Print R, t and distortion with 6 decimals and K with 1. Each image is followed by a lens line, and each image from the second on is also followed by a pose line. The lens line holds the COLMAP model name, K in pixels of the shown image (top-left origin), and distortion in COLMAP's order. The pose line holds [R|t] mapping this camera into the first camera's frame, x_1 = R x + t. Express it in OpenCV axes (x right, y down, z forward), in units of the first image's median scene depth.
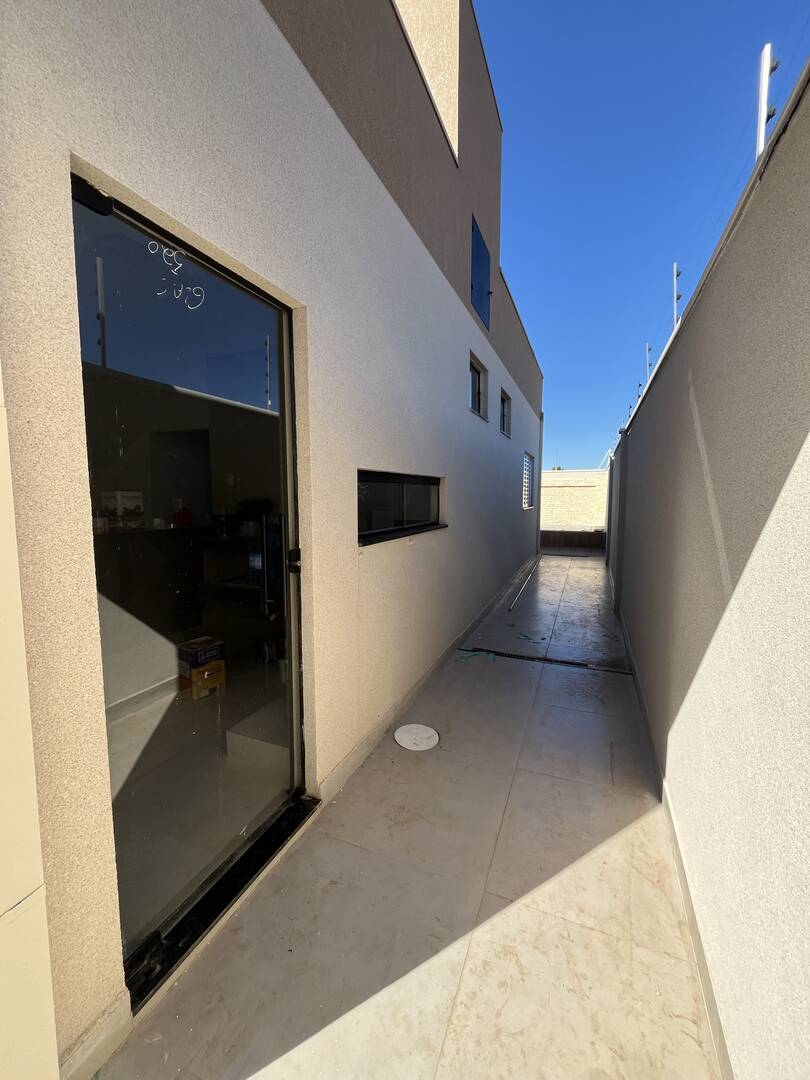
lens RADIAL K [[434.4, 0, 406.4], [0, 434.4, 534.2], [0, 0, 1]] dist [0.003846, 0.000299]
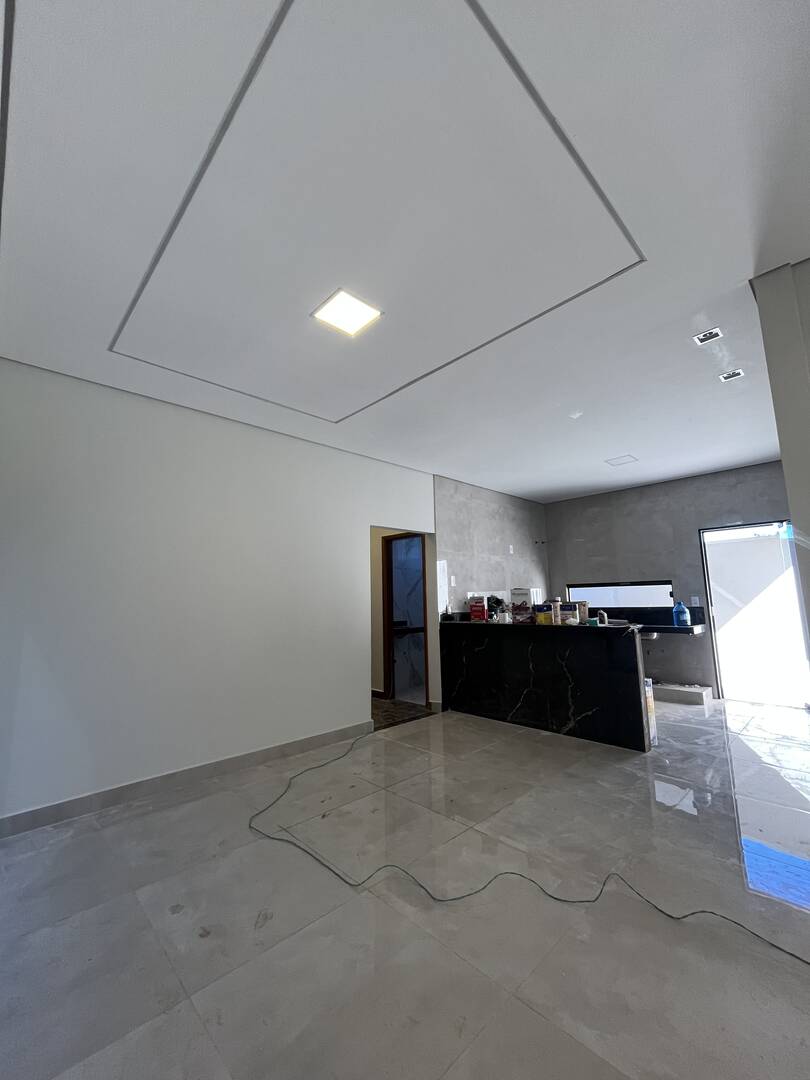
lens RADIAL K [[434.4, 0, 402.1], [0, 434.4, 540.0], [0, 0, 1]] dist [0.003846, 0.000299]
pose [[0.393636, 0.119699, 0.911440, -1.831326], [0.109140, 0.978388, -0.175628, -0.056970], [-0.912765, 0.168608, 0.372064, 0.845489]]
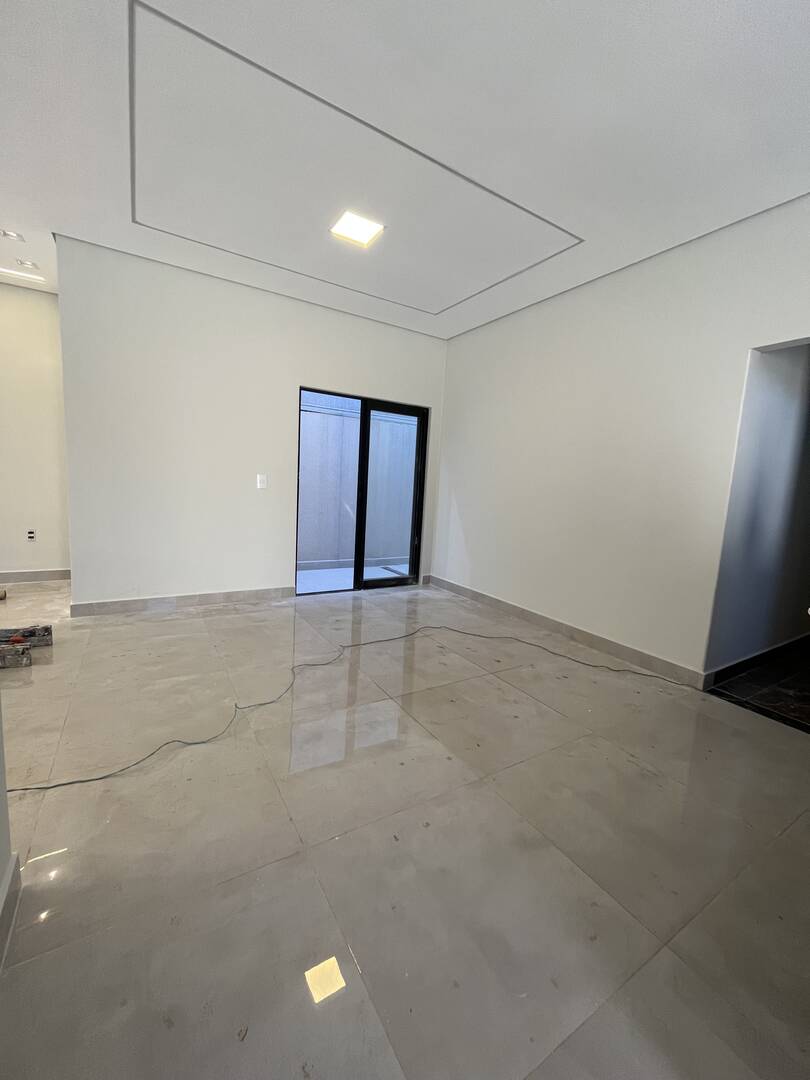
lens RADIAL K [[434.4, 0, 410.9], [0, 434.4, 535.5], [0, 0, 1]] dist [0.003846, 0.000299]
pose [[0.820743, 0.112686, -0.560074, -0.825876], [-0.107156, 0.993319, 0.042827, -0.012627], [0.561159, 0.024865, 0.827335, 0.553957]]
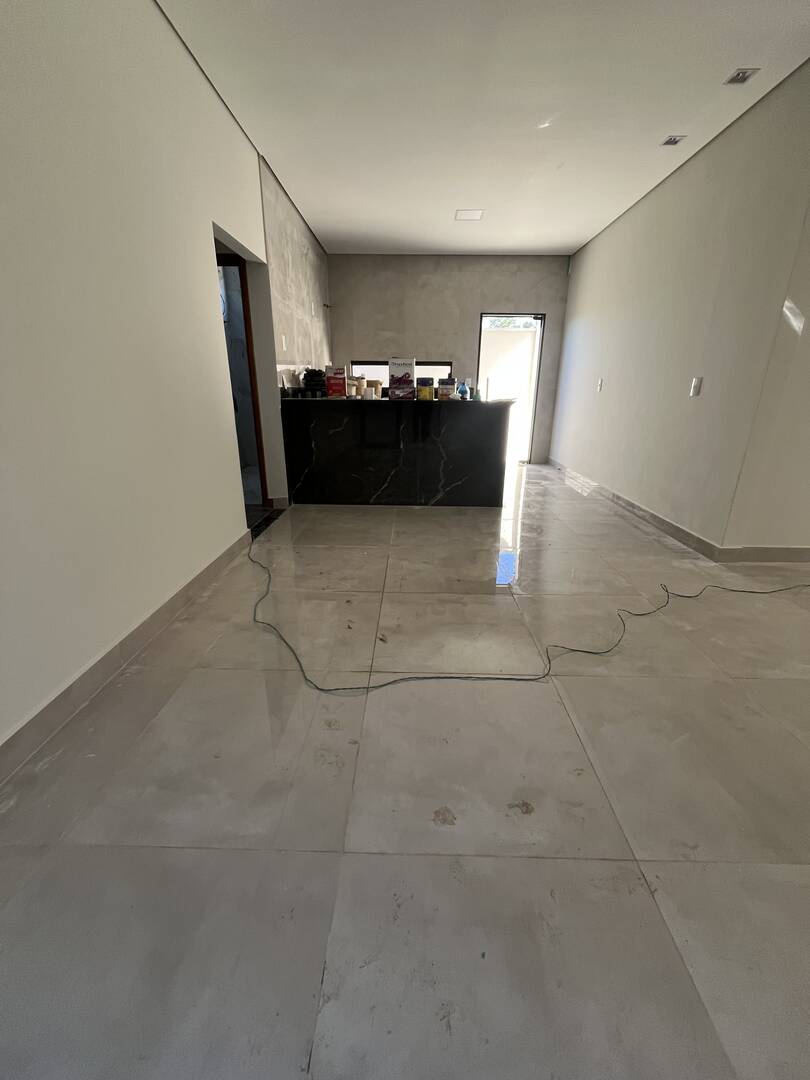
lens RADIAL K [[434.4, 0, 405.9], [0, 434.4, 535.5], [0, 0, 1]] dist [0.003846, 0.000299]
pose [[-0.376195, -0.304490, 0.875079, -1.649877], [0.079610, 0.930343, 0.357943, -0.075080], [-0.923114, 0.204322, -0.325750, 1.394866]]
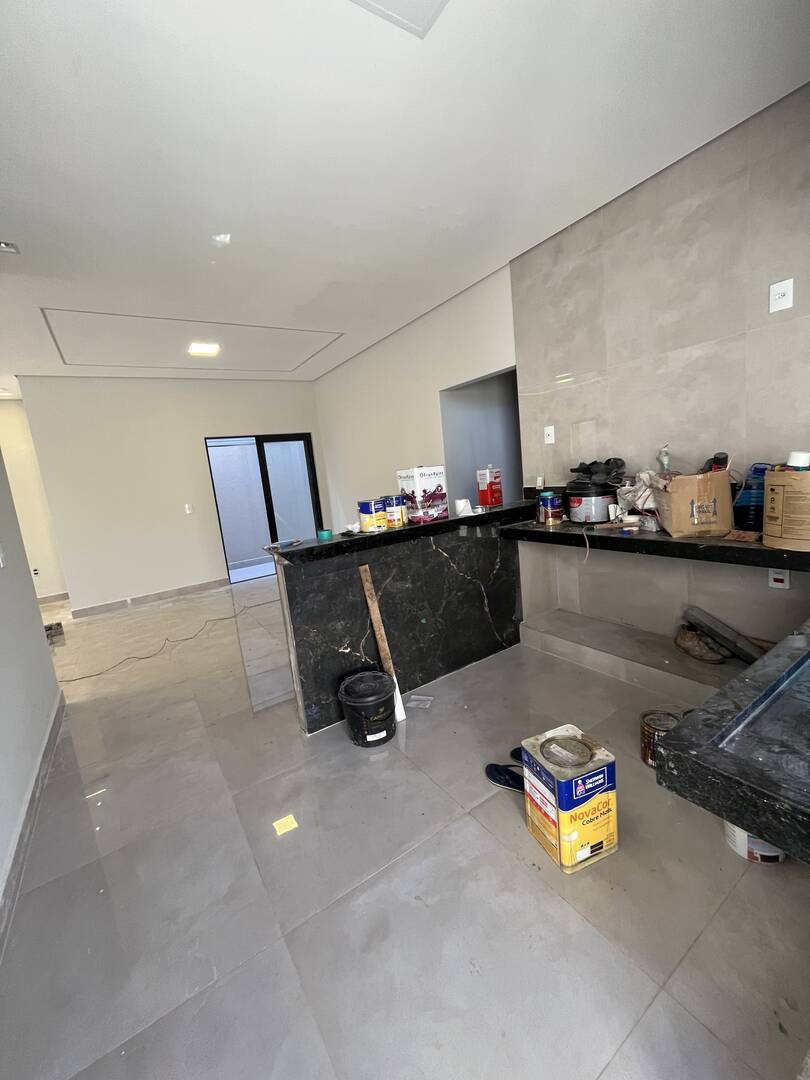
lens RADIAL K [[434.4, 0, 412.7], [0, 434.4, 533.6], [0, 0, 1]] dist [0.003846, 0.000299]
pose [[0.836193, -0.003807, -0.548421, -0.268202], [0.054201, 0.995654, 0.075729, -0.044057], [0.545750, -0.093049, 0.832766, 0.383301]]
